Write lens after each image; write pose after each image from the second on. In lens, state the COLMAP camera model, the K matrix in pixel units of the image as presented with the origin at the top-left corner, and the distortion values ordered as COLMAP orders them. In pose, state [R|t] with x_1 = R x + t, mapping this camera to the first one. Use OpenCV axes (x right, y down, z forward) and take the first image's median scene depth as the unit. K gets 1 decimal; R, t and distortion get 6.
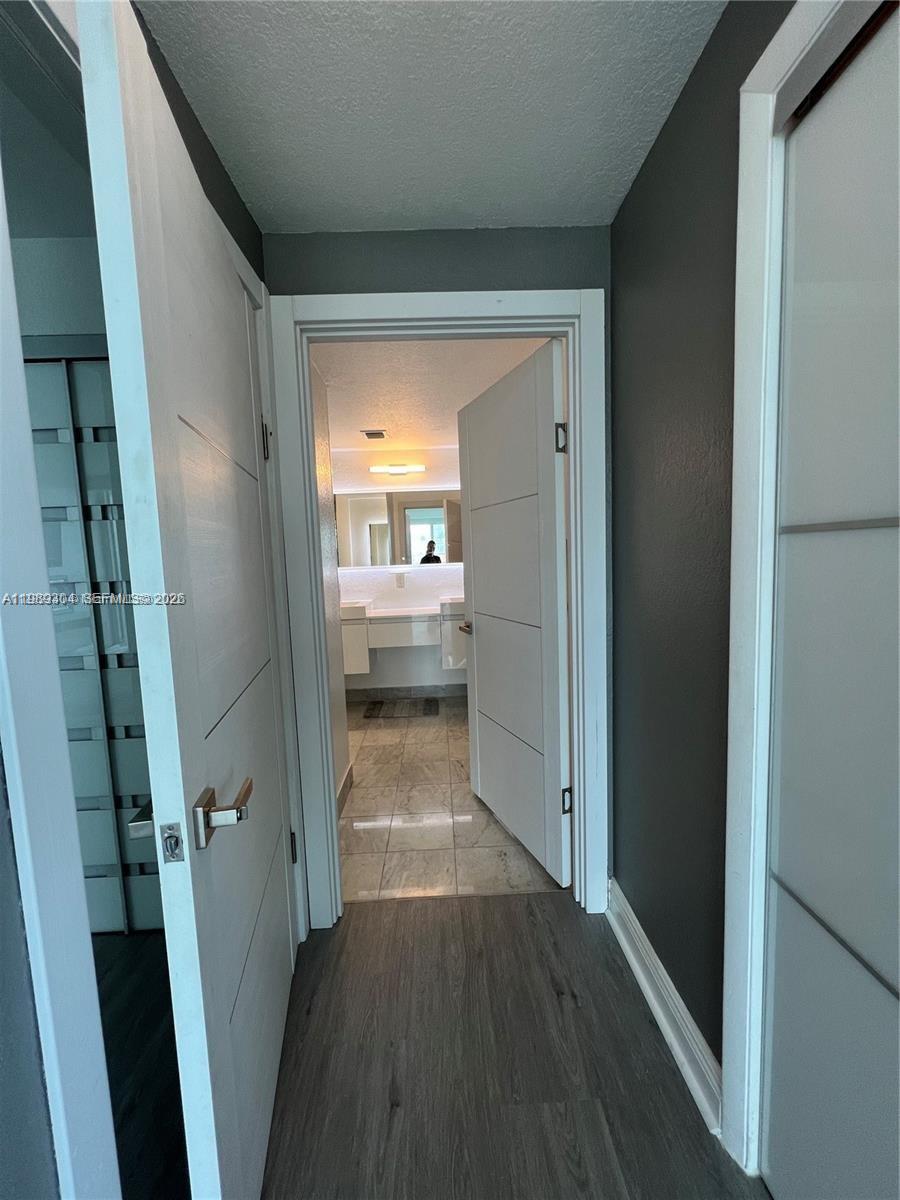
lens RADIAL K [[479.2, 0, 447.9], [0, 479.2, 602.6], [0, 0, 1]] dist [0.002229, 0.000802]
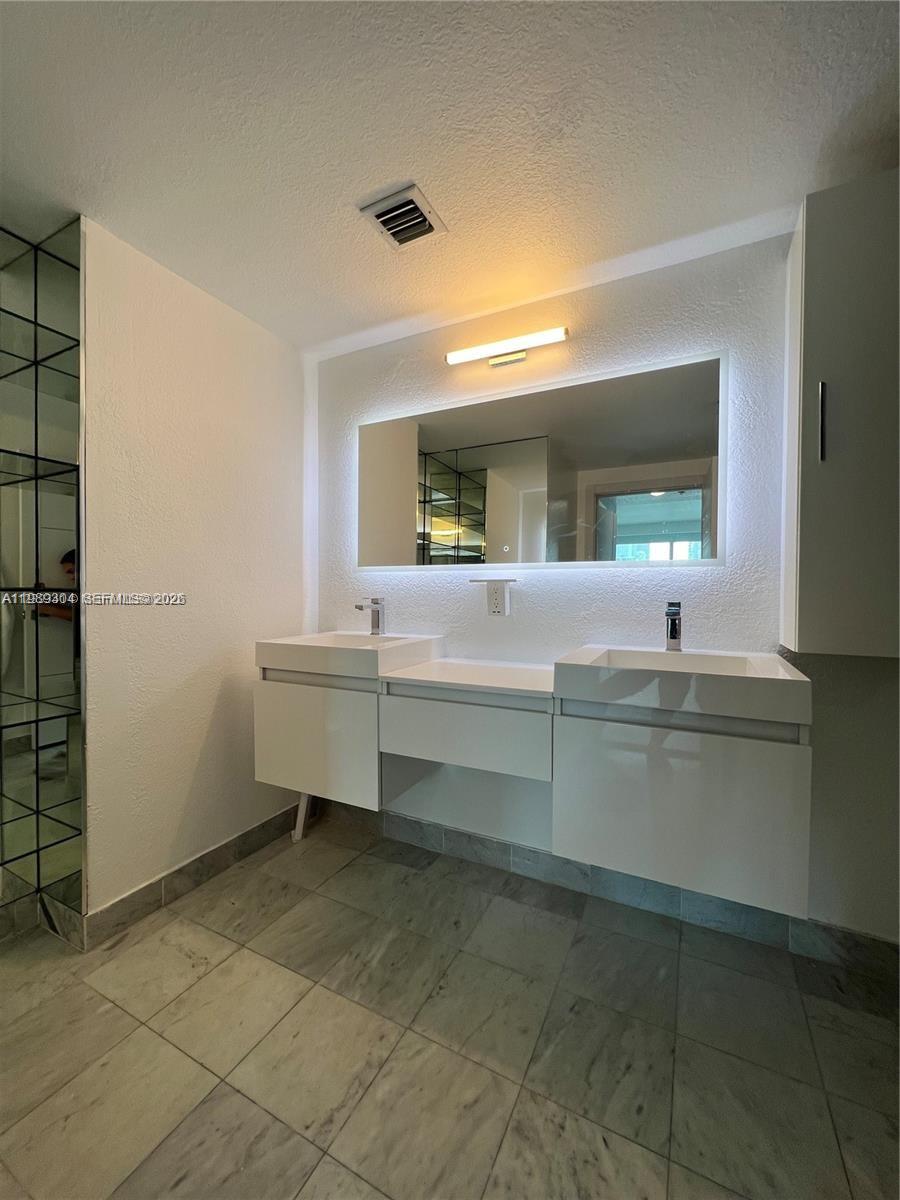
lens RADIAL K [[479.2, 0, 452.4], [0, 479.2, 601.9], [0, 0, 1]] dist [0.002229, 0.000802]
pose [[0.878289, 0.053249, -0.475156, 0.081303], [-0.087344, 0.994925, -0.049951, -0.018996], [0.470084, 0.085374, 0.878483, 0.654412]]
